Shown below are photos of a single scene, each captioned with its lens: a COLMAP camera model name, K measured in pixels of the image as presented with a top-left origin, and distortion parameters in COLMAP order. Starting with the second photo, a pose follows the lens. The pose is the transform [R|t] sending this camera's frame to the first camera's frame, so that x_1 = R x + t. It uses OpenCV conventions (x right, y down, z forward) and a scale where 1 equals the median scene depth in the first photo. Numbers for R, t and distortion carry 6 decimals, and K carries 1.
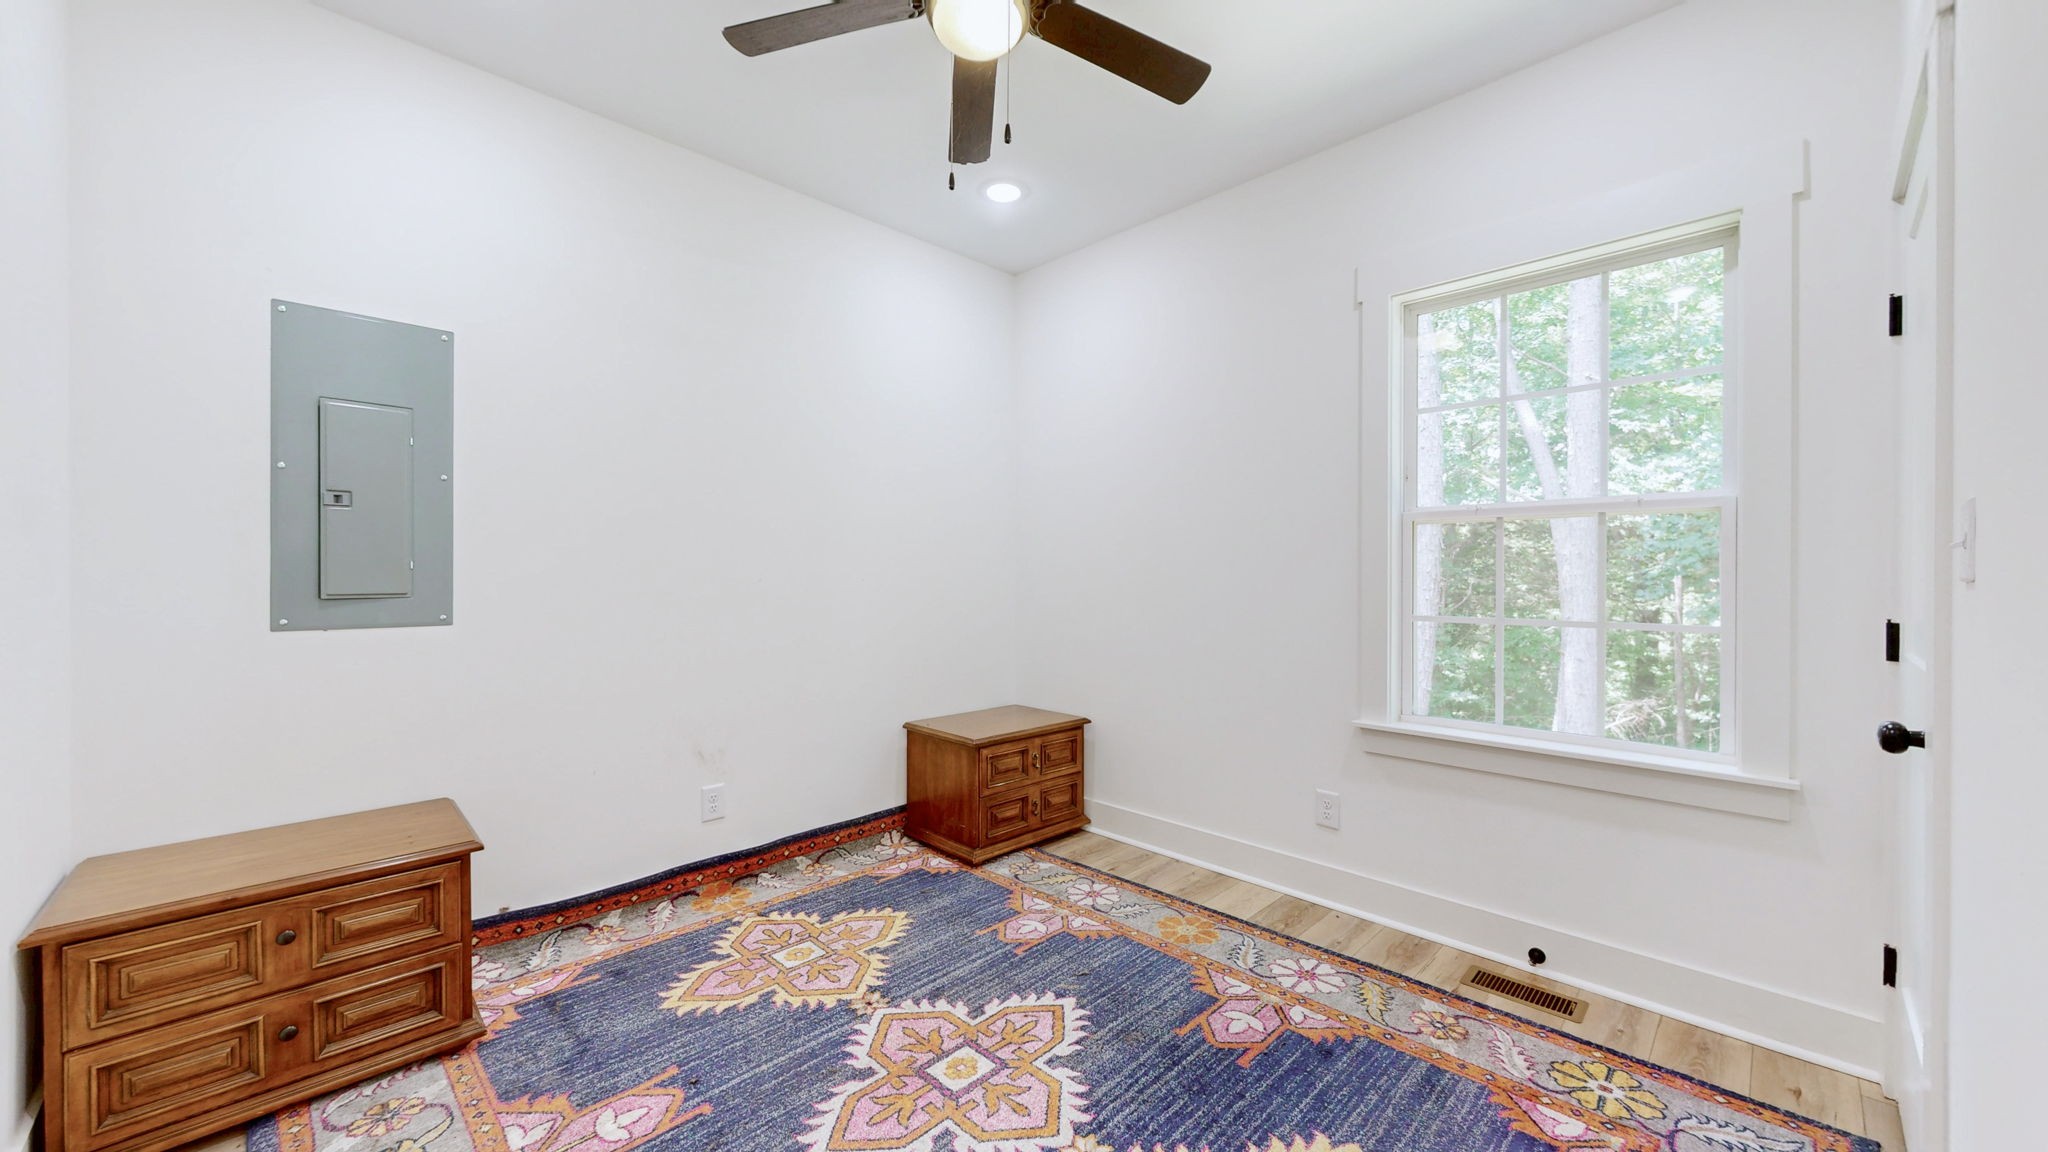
lens RADIAL K [[748.6, 0, 1034.1], [0, 748.6, 576.4], [0, 0, 1]] dist [-0.001309, 0.000141]
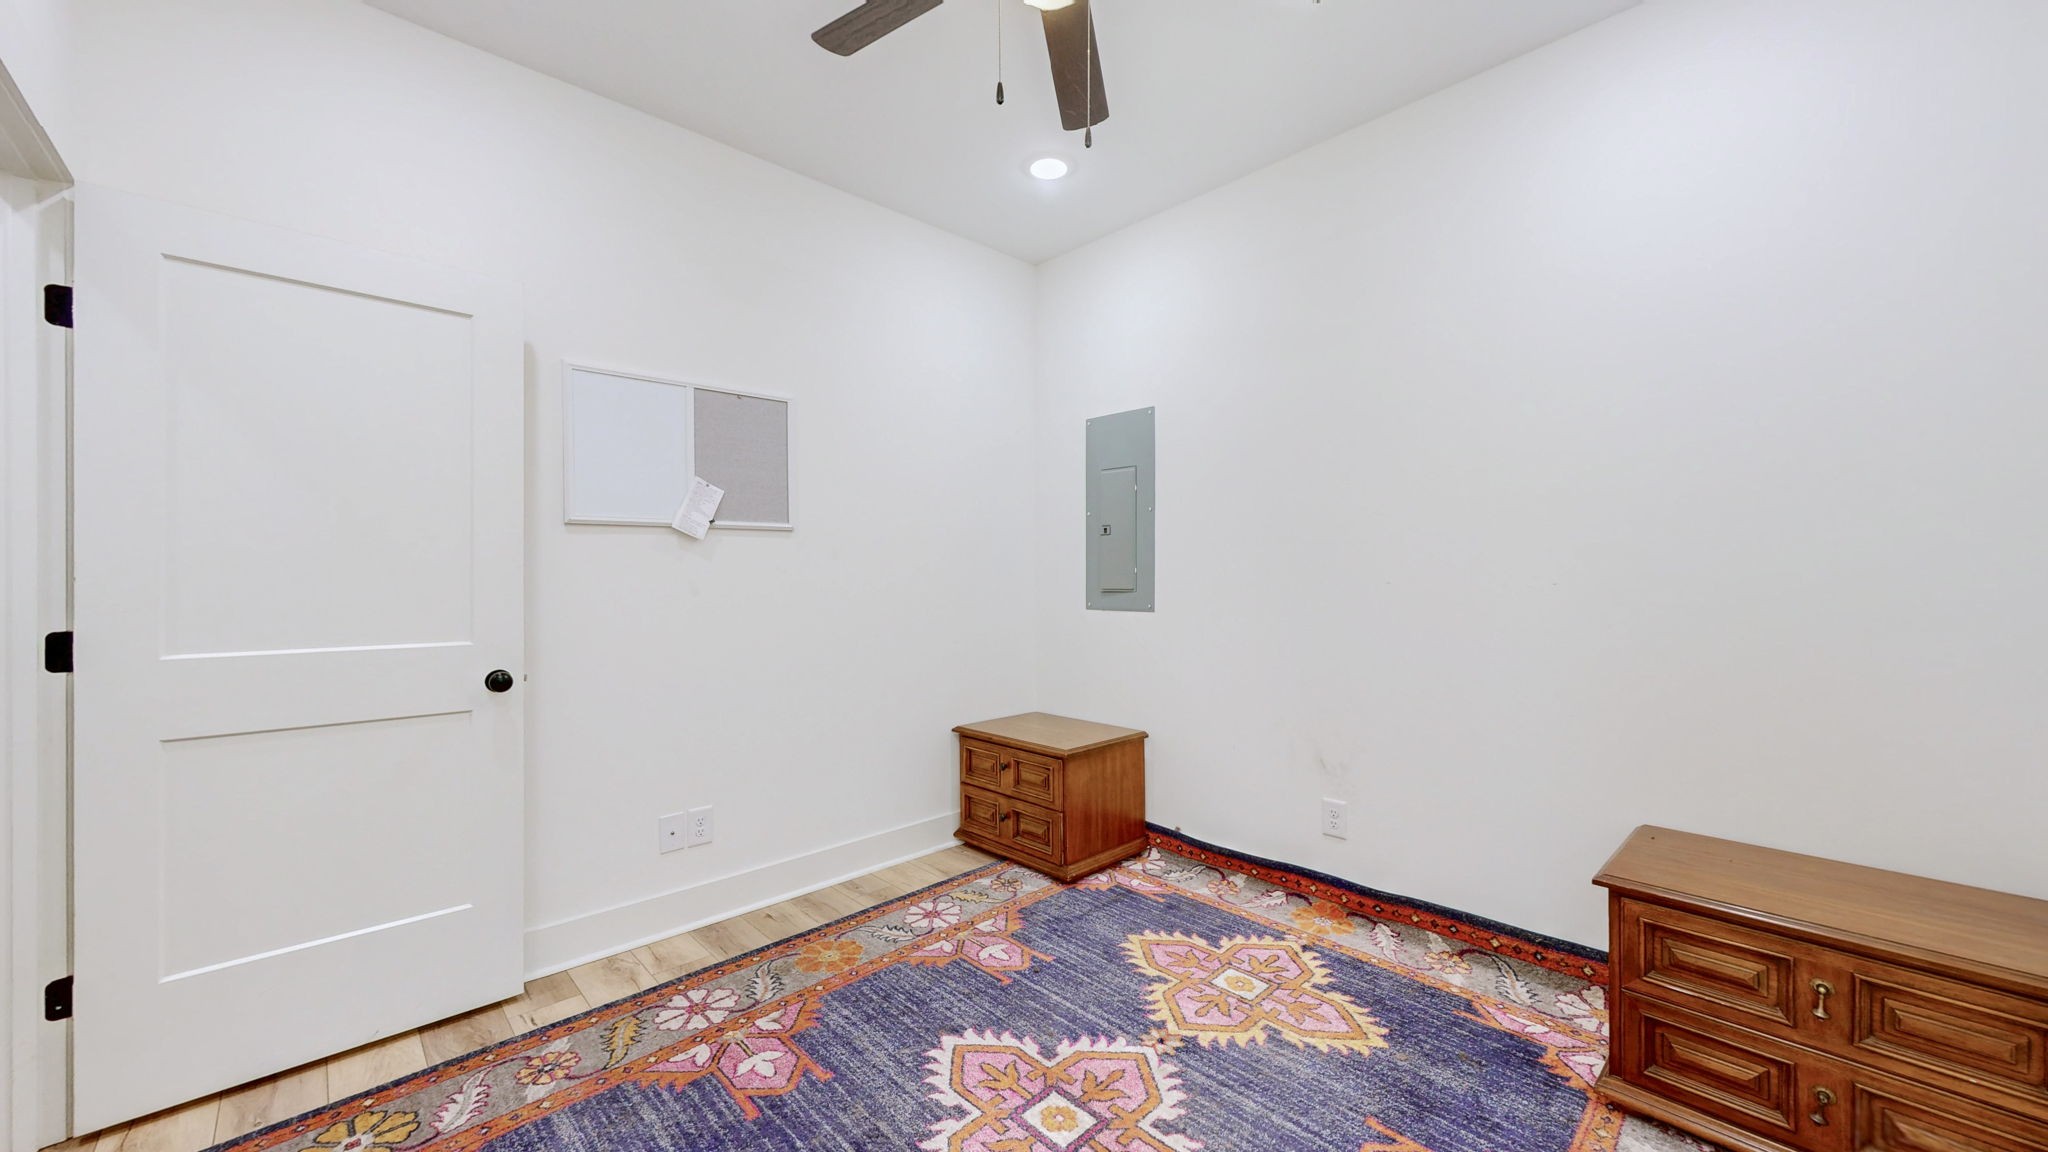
lens RADIAL K [[748.6, 0, 1017.7], [0, 748.6, 575.9], [0, 0, 1]] dist [-0.001309, 0.000141]
pose [[-0.022925, 0.000984, -0.999737, 0.641844], [-0.000042, 1.000000, 0.000985, -0.005570], [0.999737, 0.000064, -0.022925, 0.762434]]
